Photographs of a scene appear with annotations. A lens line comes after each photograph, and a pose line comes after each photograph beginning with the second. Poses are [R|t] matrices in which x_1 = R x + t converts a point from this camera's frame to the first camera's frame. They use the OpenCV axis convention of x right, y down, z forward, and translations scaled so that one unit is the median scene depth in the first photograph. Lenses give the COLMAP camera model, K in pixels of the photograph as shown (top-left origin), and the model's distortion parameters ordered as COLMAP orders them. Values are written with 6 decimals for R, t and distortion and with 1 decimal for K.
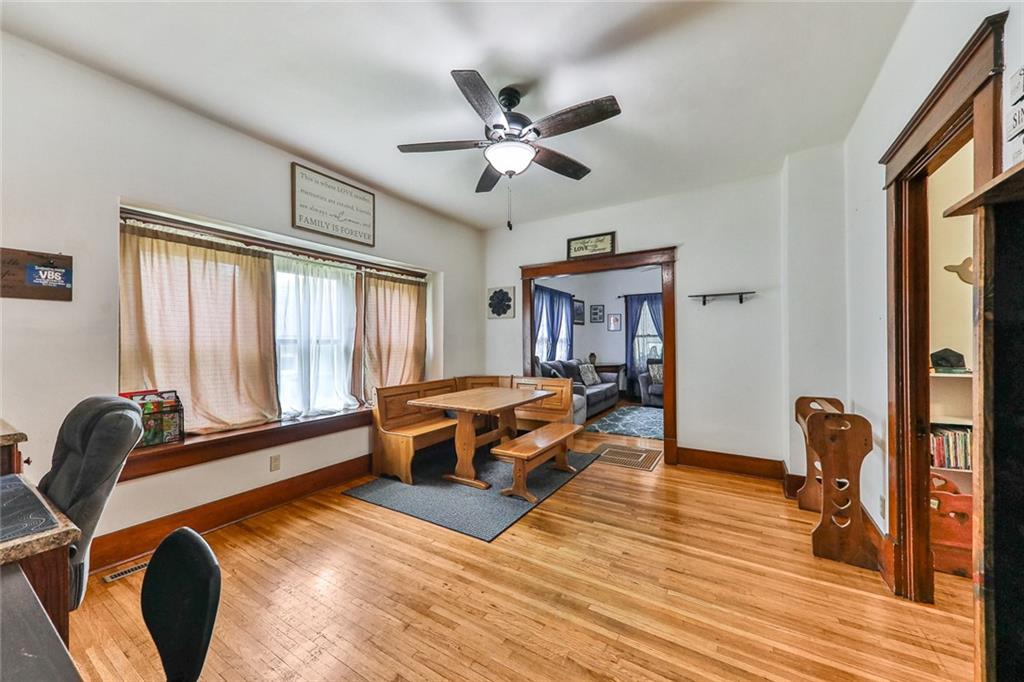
lens RADIAL K [[379.2, 0, 508.2], [0, 379.2, 341.9], [0, 0, 1]] dist [0.007995, -0.000302]
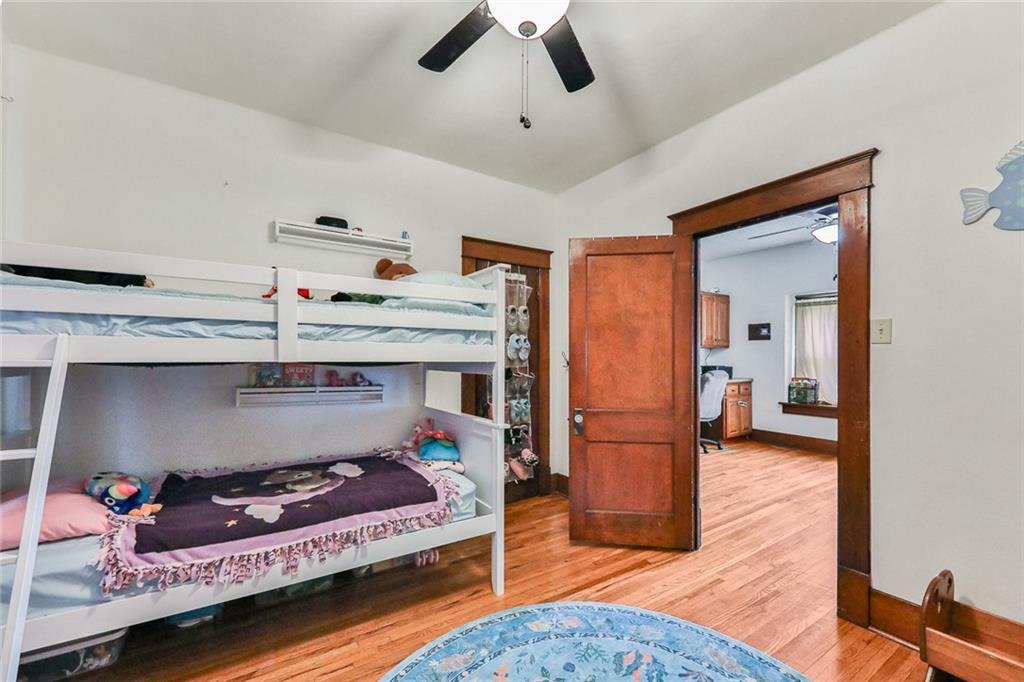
lens RADIAL K [[398.3, 0, 510.0], [0, 398.3, 346.8], [0, 0, 1]] dist [0.001326, 0.000050]
pose [[-0.445099, -0.009921, -0.895426, 1.171377], [-0.001514, 0.999946, -0.010326, -0.014045], [0.895480, -0.003240, -0.445090, 0.329617]]
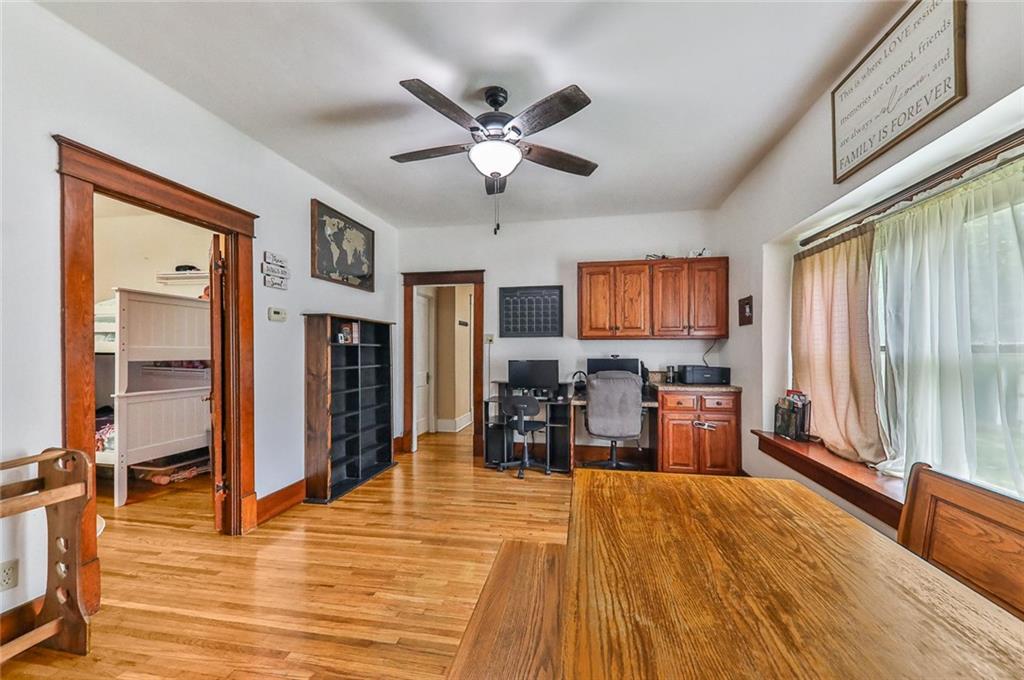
lens RADIAL K [[379.2, 0, 511.8], [0, 379.2, 351.8], [0, 0, 1]] dist [0.007995, -0.000302]
pose [[-0.927784, 0.005676, -0.373073, 0.193505], [0.004107, 0.999979, 0.005000, -0.000706], [0.373094, 0.003107, -0.927788, 1.131405]]
